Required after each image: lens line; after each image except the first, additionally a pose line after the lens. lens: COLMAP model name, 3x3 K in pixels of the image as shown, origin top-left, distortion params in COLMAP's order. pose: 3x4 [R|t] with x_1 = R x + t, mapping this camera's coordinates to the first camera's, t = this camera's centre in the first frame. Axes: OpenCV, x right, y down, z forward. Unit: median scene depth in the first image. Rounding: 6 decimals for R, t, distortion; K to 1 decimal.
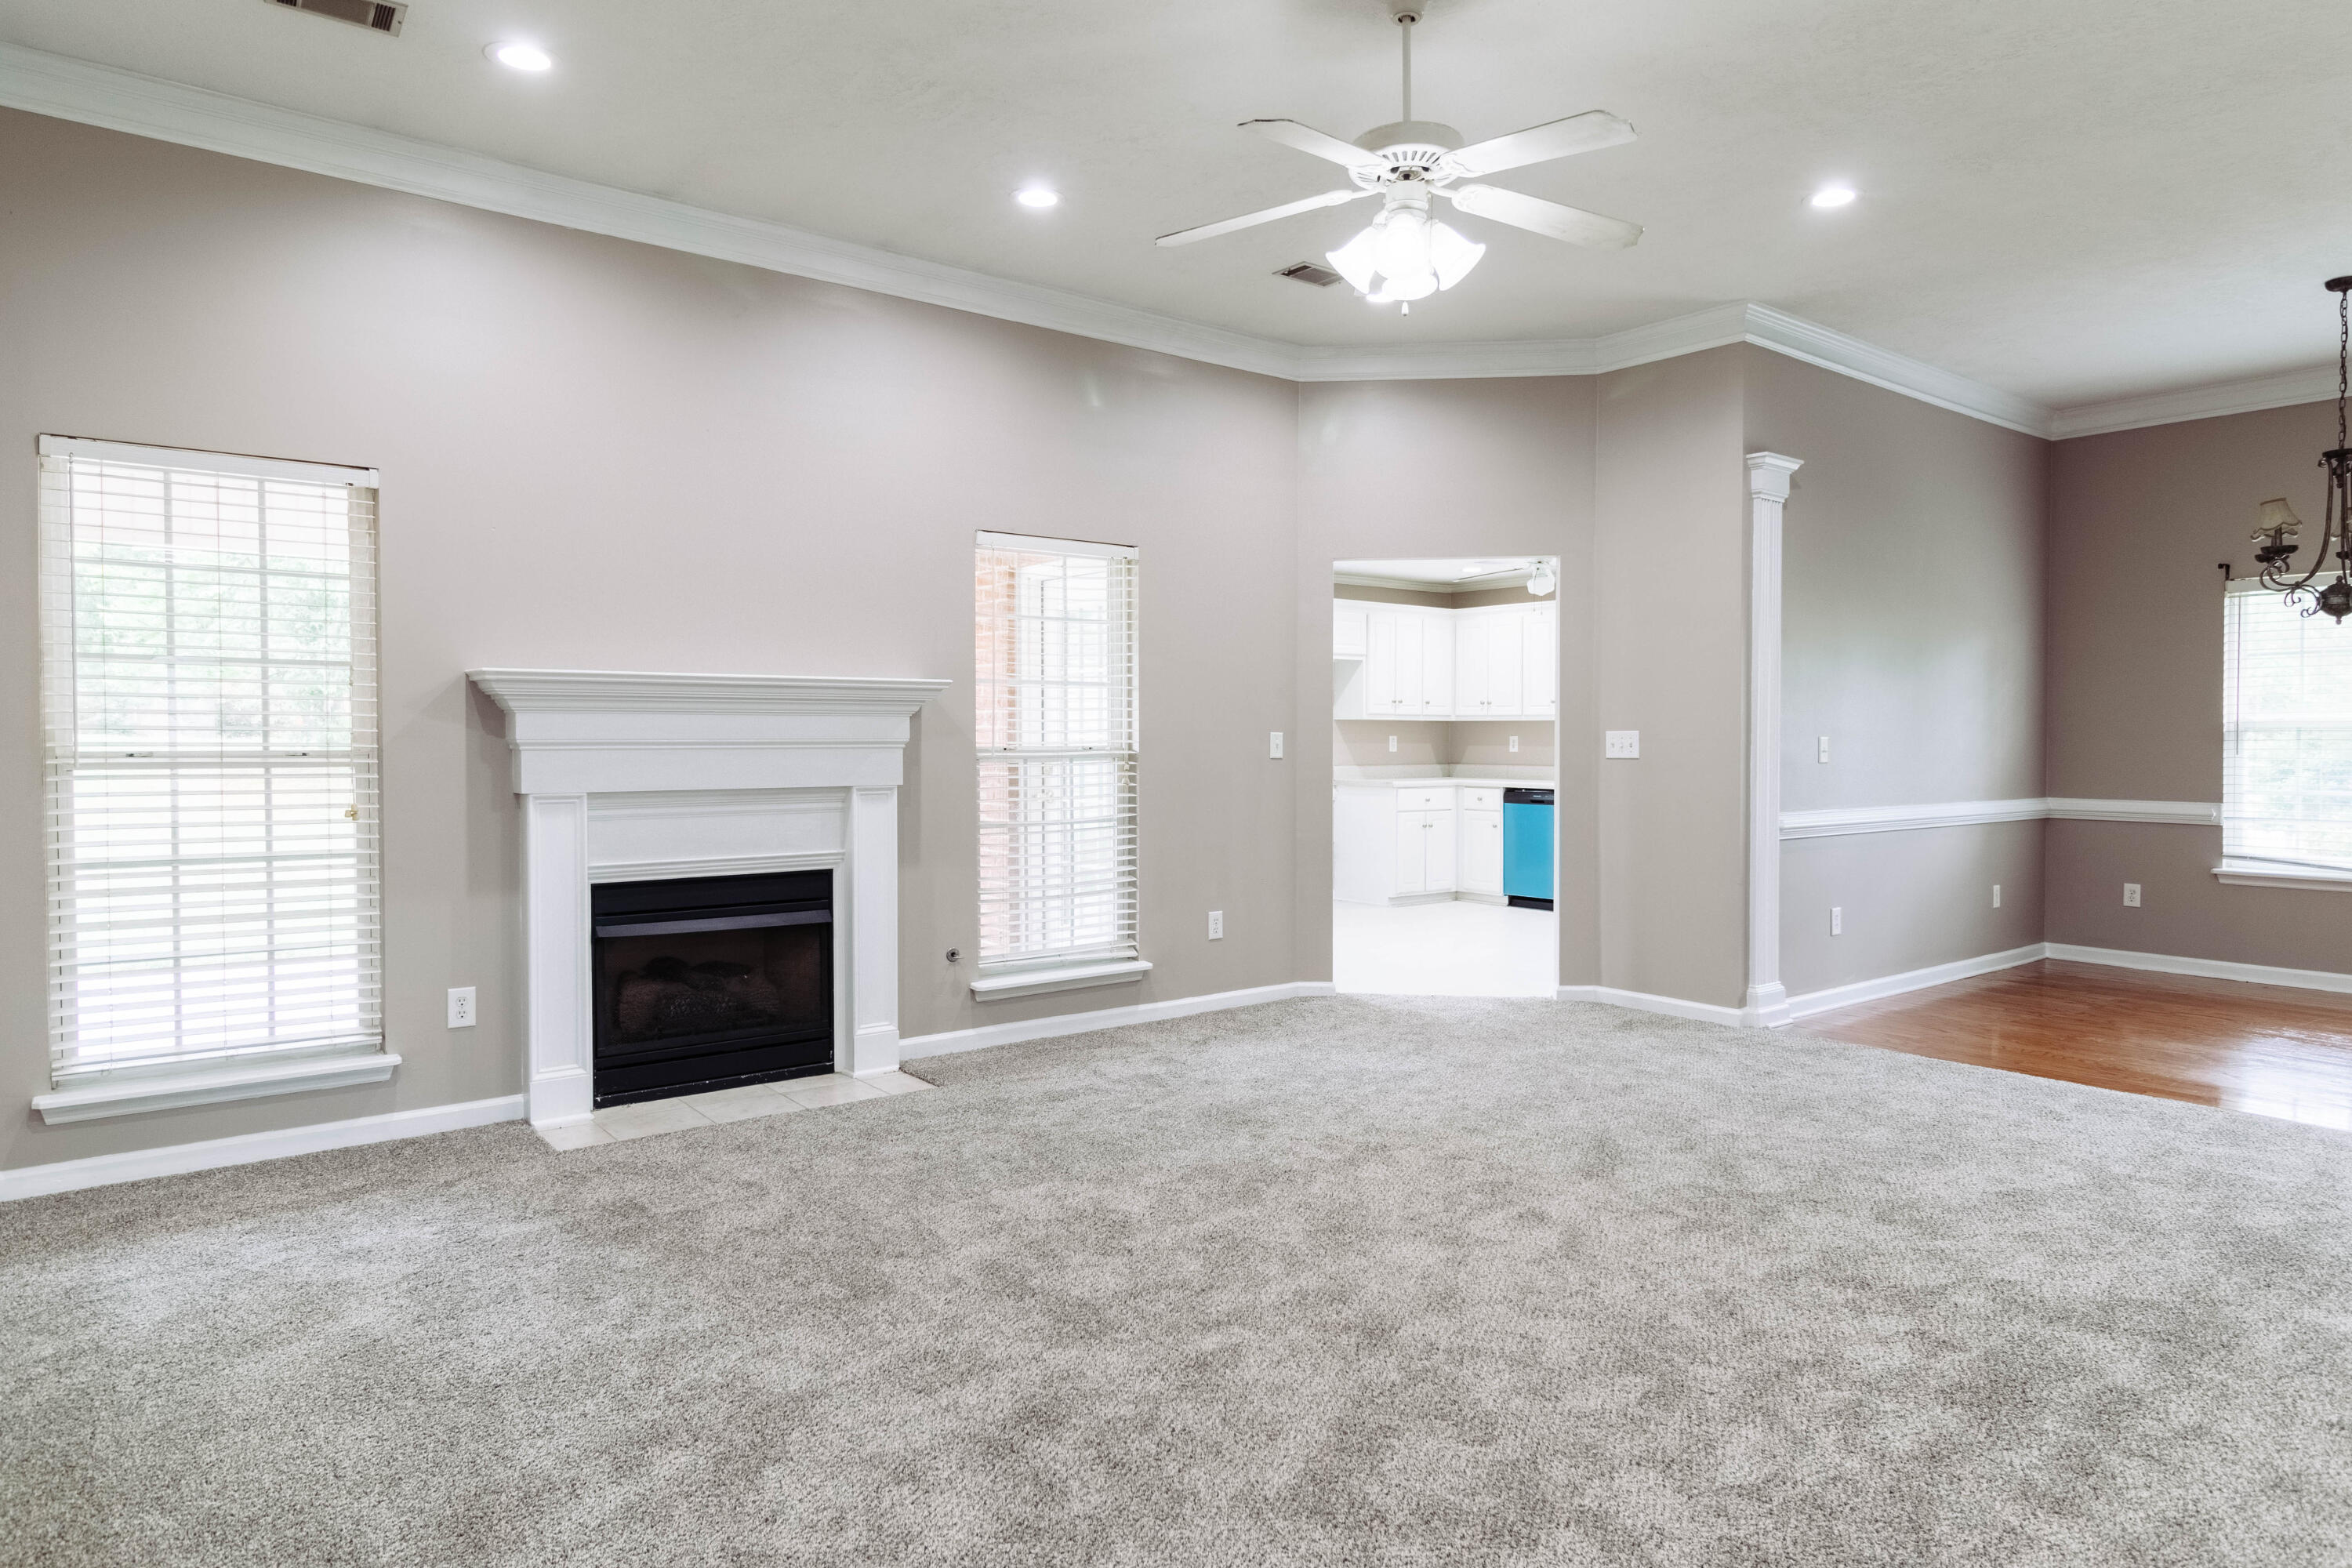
lens RADIAL K [[1421.1, 0, 1176.0], [0, 1421.1, 784.0], [0, 0, 1]] dist [0.001051, 0.000241]
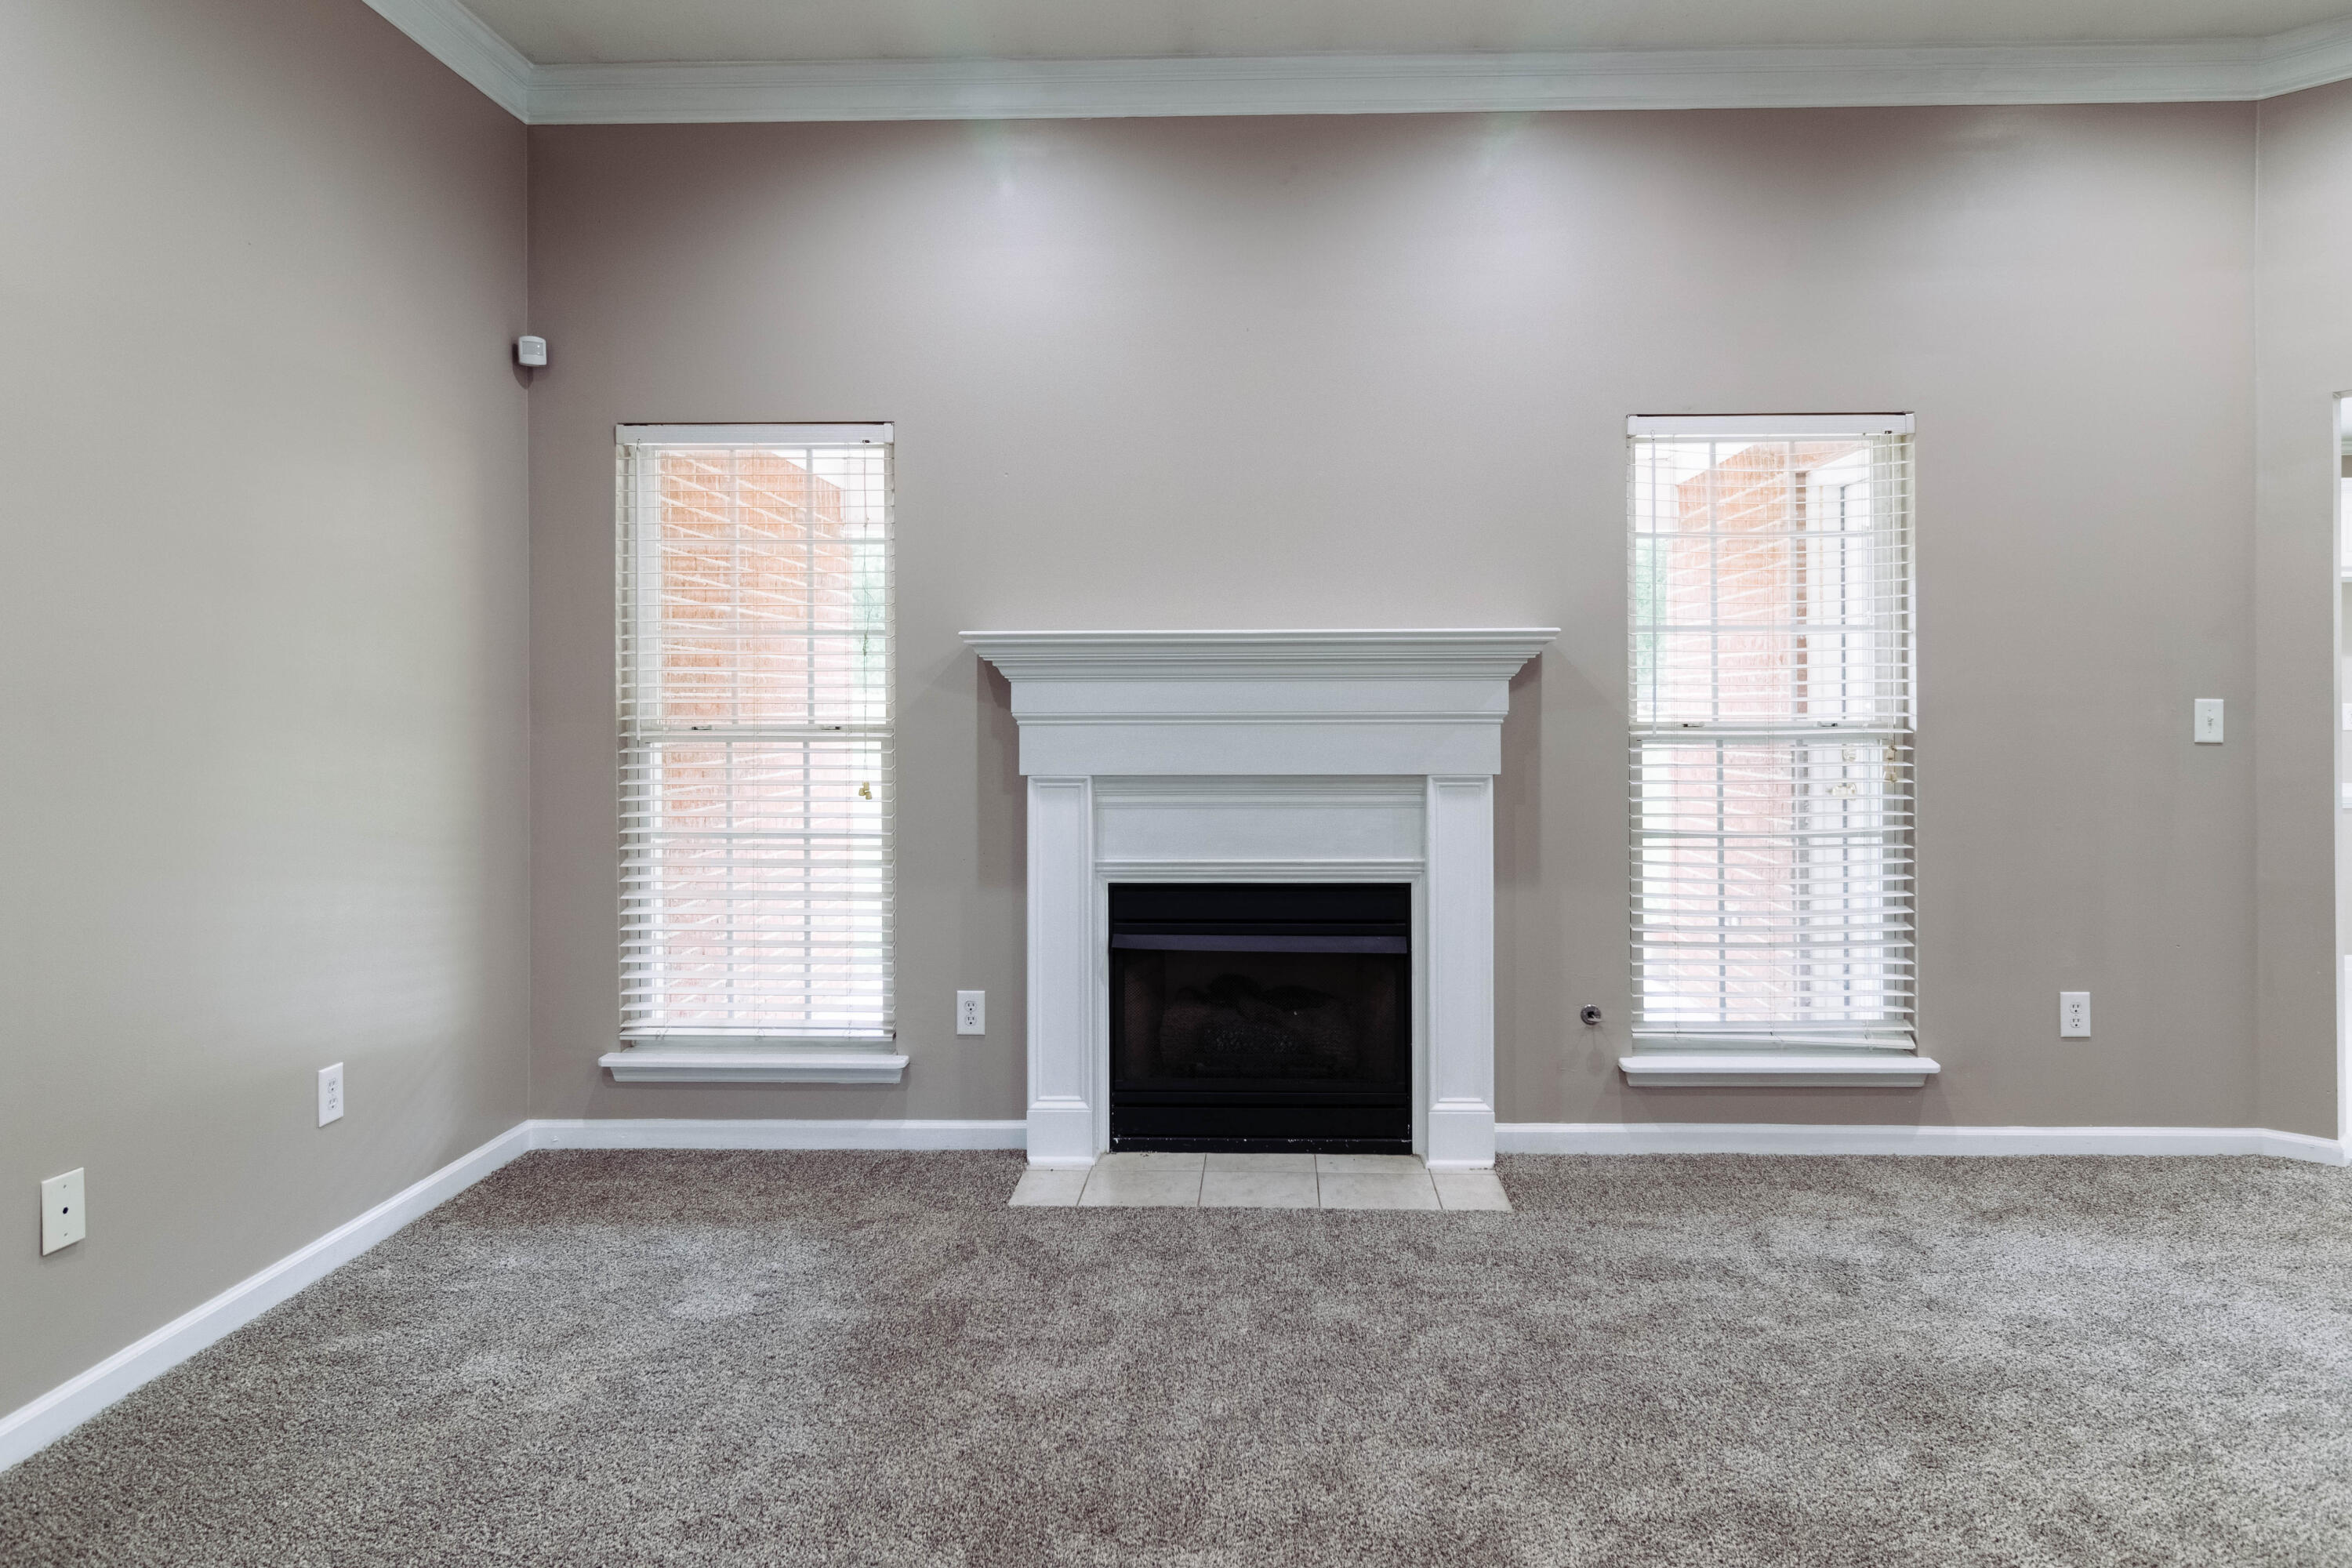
lens RADIAL K [[1448.0, 0, 1180.6], [0, 1448.0, 714.0], [0, 0, 1]] dist [0.004416, 0.000467]
pose [[0.772943, 0.000348, -0.634475, 0.159742], [-0.018248, 0.999598, -0.021682, -0.011898], [0.634213, 0.028337, 0.772639, 0.341525]]
